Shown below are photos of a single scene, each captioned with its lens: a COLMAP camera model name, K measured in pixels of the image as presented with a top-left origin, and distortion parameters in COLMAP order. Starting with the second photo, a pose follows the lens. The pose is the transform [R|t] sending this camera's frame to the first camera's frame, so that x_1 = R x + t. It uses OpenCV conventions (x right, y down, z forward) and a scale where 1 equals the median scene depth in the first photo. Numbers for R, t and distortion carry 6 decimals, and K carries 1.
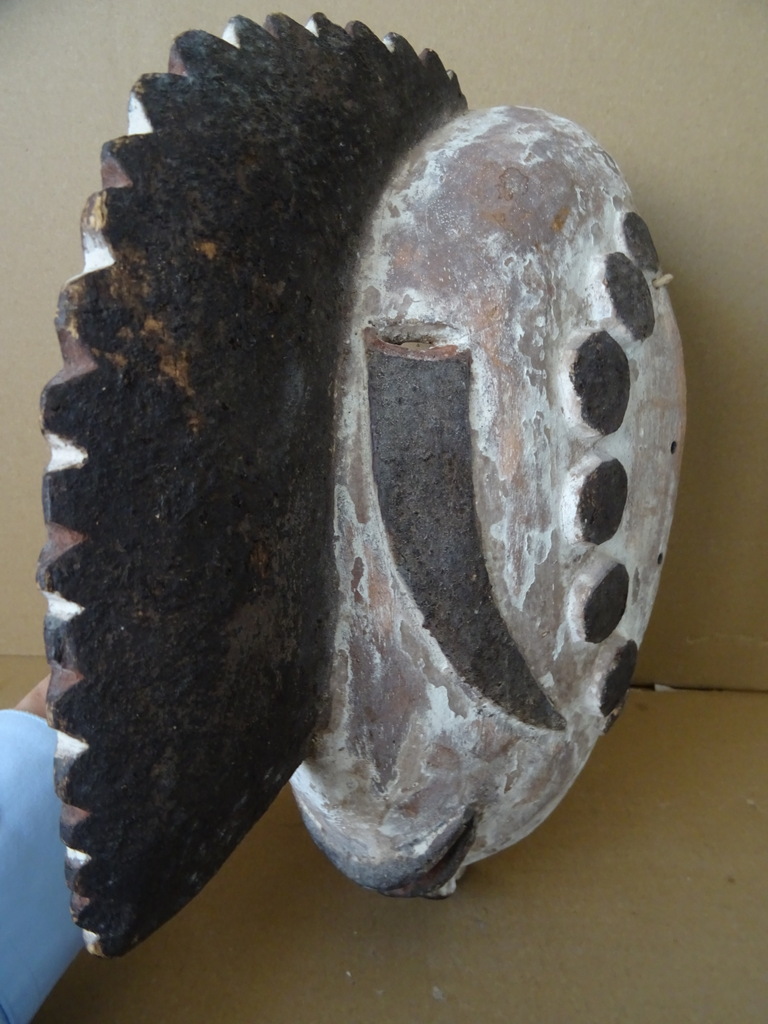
lens RADIAL K [[723.6, 0, 380.5], [0, 723.6, 510.4], [0, 0, 1]] dist [-0.003188, -0.001948]
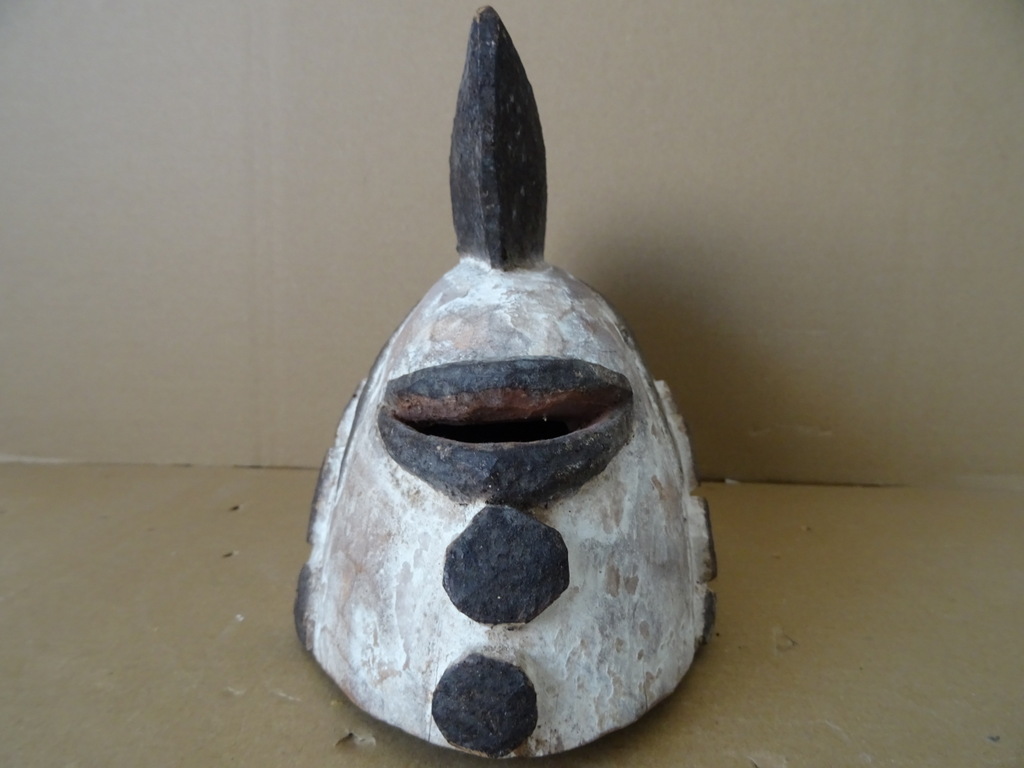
lens RADIAL K [[723.6, 0, 477.3], [0, 723.6, 372.4], [0, 0, 1]] dist [-0.003188, -0.001948]
pose [[0.861915, 0.507042, 0.003474, -0.066343], [-0.009291, 0.022643, -0.999700, 1.503362], [-0.506968, 0.861624, 0.024227, 1.193603]]
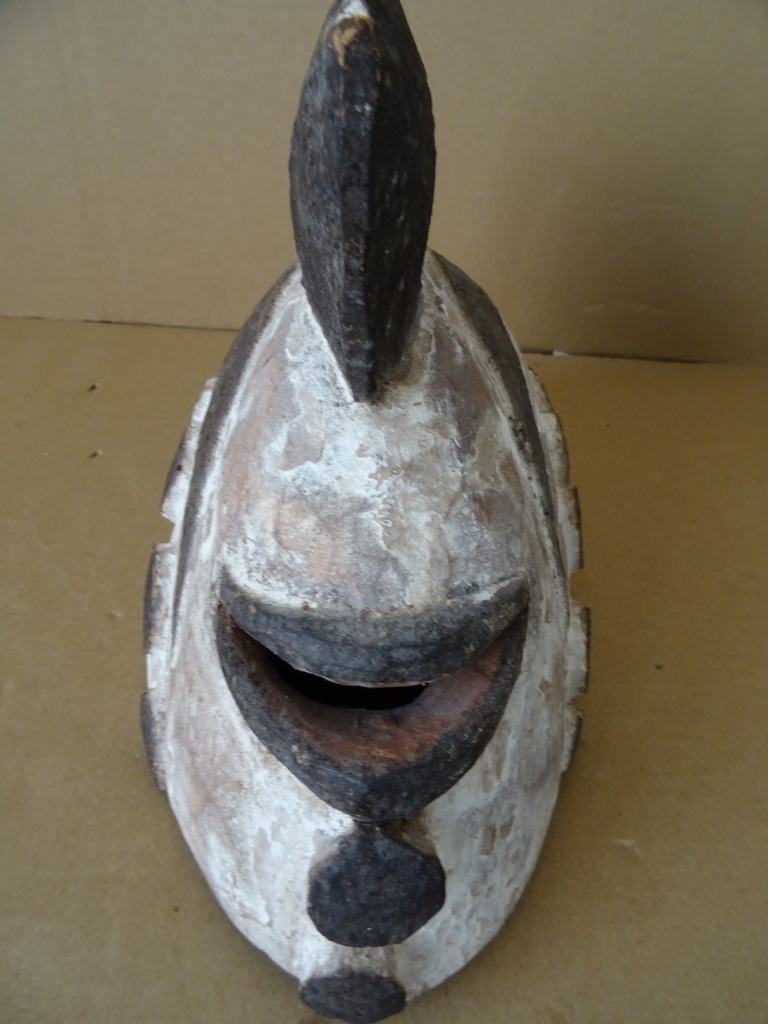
lens RADIAL K [[733.1, 0, 381.7], [0, 733.1, 507.6], [0, 0, 1]] dist [-0.006933, -0.005461]
pose [[0.846994, 0.421859, 0.323474, -0.317122], [0.065838, 0.520562, -0.851282, 1.132497], [-0.527509, 0.742328, 0.413139, 0.798694]]
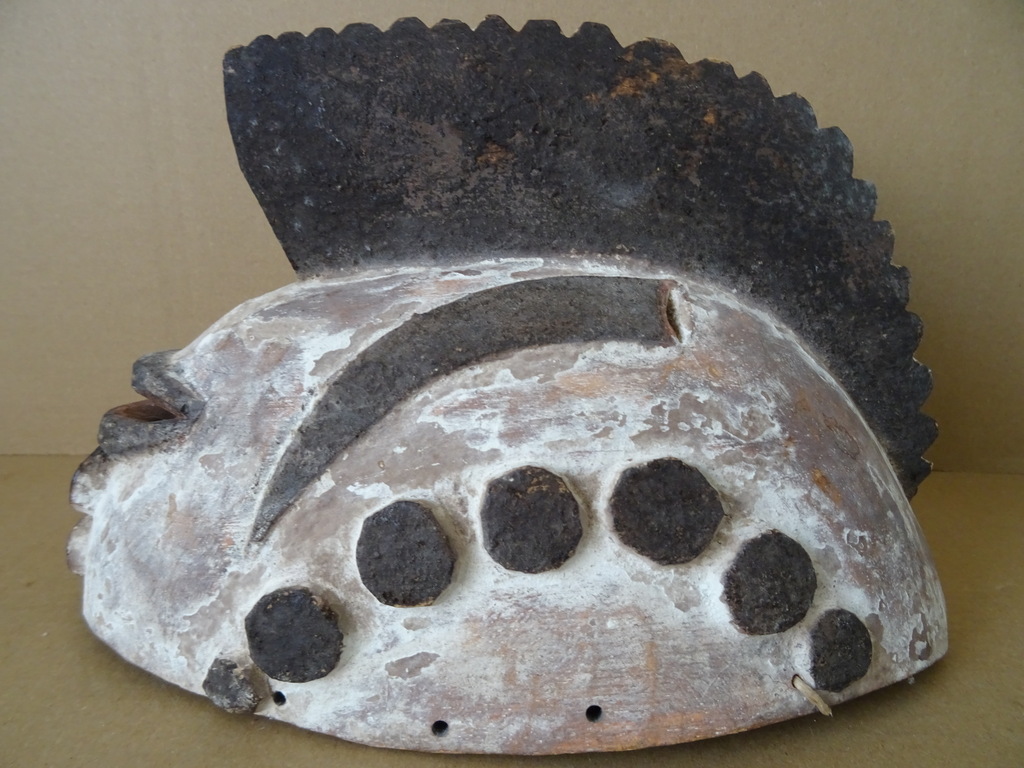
lens RADIAL K [[717.6, 0, 514.1], [0, 717.6, 382.1], [0, 0, 1]] dist [-0.006944, -0.004696]
pose [[0.028905, 0.691622, -0.721682, 0.885869], [-0.994395, -0.053559, -0.091156, 0.103910], [-0.101698, 0.720272, 0.686197, 0.326297]]
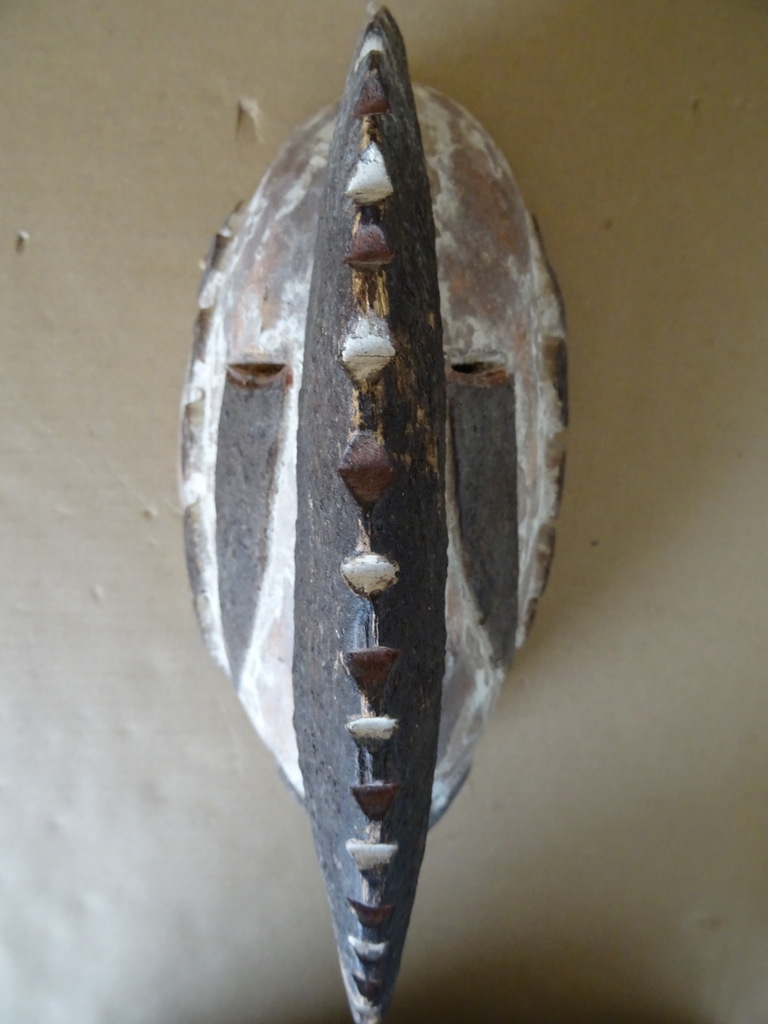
lens RADIAL K [[733.5, 0, 380.9], [0, 733.5, 512.4], [0, 0, 1]] dist [-0.006951, -0.007298]
pose [[0.838140, -0.152841, 0.523603, -0.631669], [0.066533, 0.981418, 0.179979, -0.221283], [-0.541382, -0.116011, 0.832735, 0.159662]]
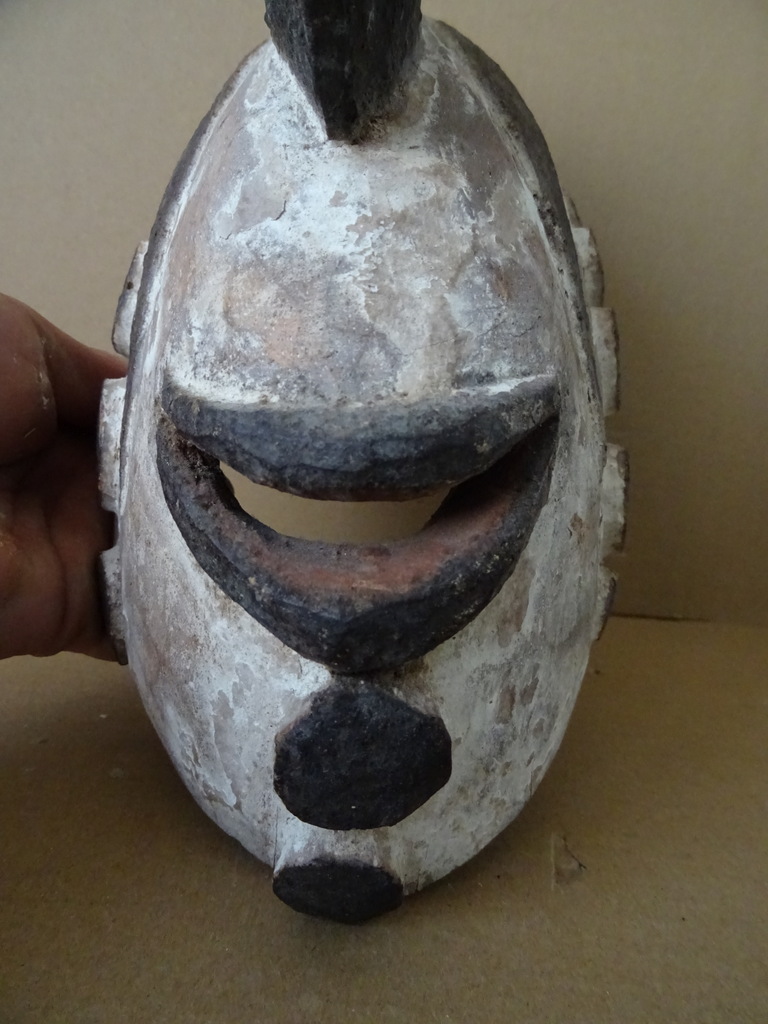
lens RADIAL K [[733.5, 0, 380.9], [0, 733.5, 512.4], [0, 0, 1]] dist [-0.006951, -0.007298]
pose [[0.858291, 0.375723, 0.349527, -0.185071], [0.055368, 0.609343, -0.790971, 1.044843], [-0.510168, 0.698236, 0.502191, 0.956151]]
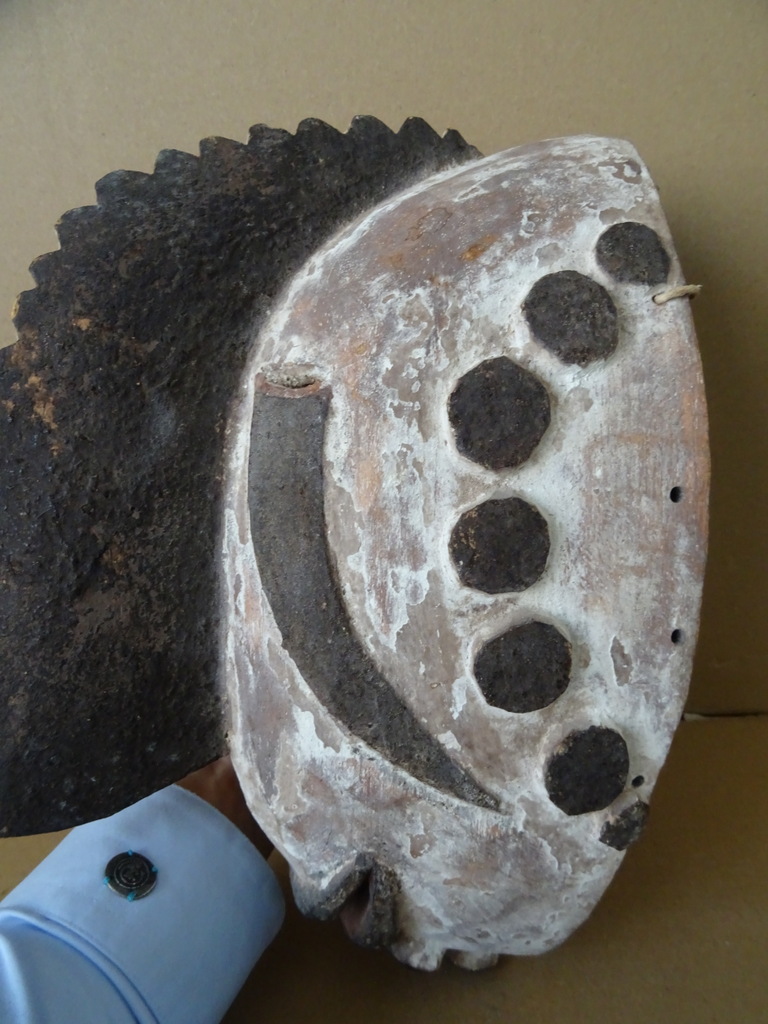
lens RADIAL K [[717.6, 0, 384.0], [0, 717.6, 512.0], [0, 0, 1]] dist [-0.006944, -0.004696]
pose [[0.798117, 0.032647, -0.601617, 0.790257], [-0.096951, 0.992477, -0.074760, 0.029397], [0.594651, 0.117995, 0.795278, 0.230306]]
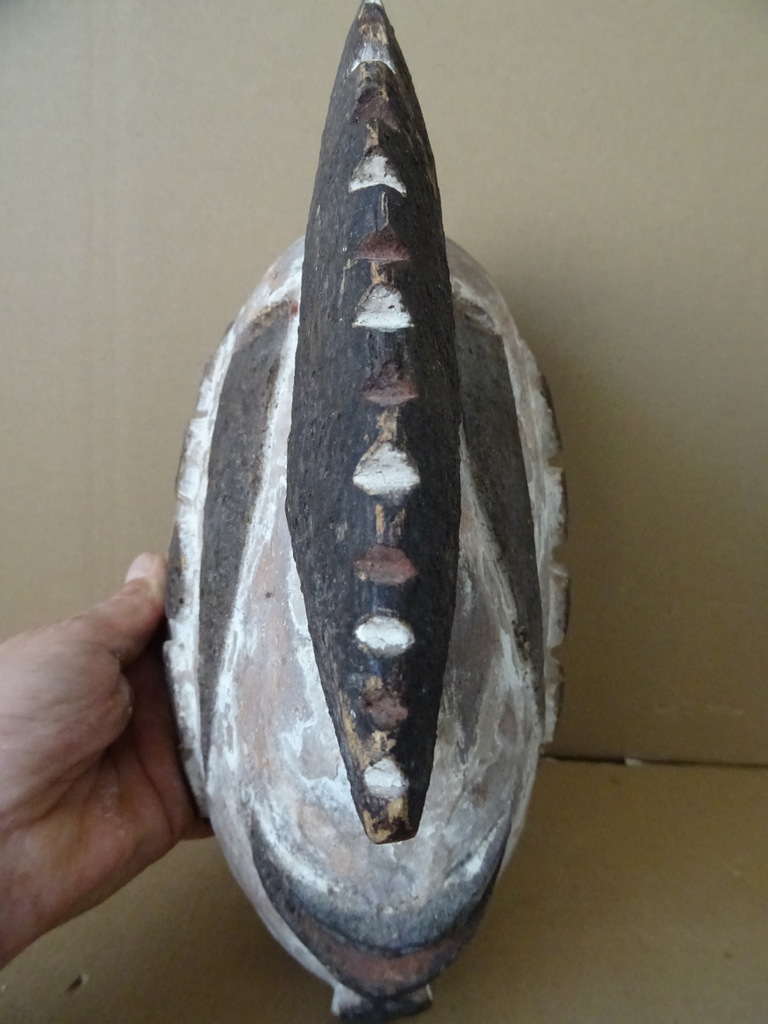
lens RADIAL K [[733.5, 0, 380.9], [0, 733.5, 512.4], [0, 0, 1]] dist [-0.006951, -0.007298]
pose [[0.829815, 0.149925, 0.537521, -0.613828], [0.092737, 0.912790, -0.397761, 0.477582], [-0.550278, 0.379916, 0.743544, 0.320427]]
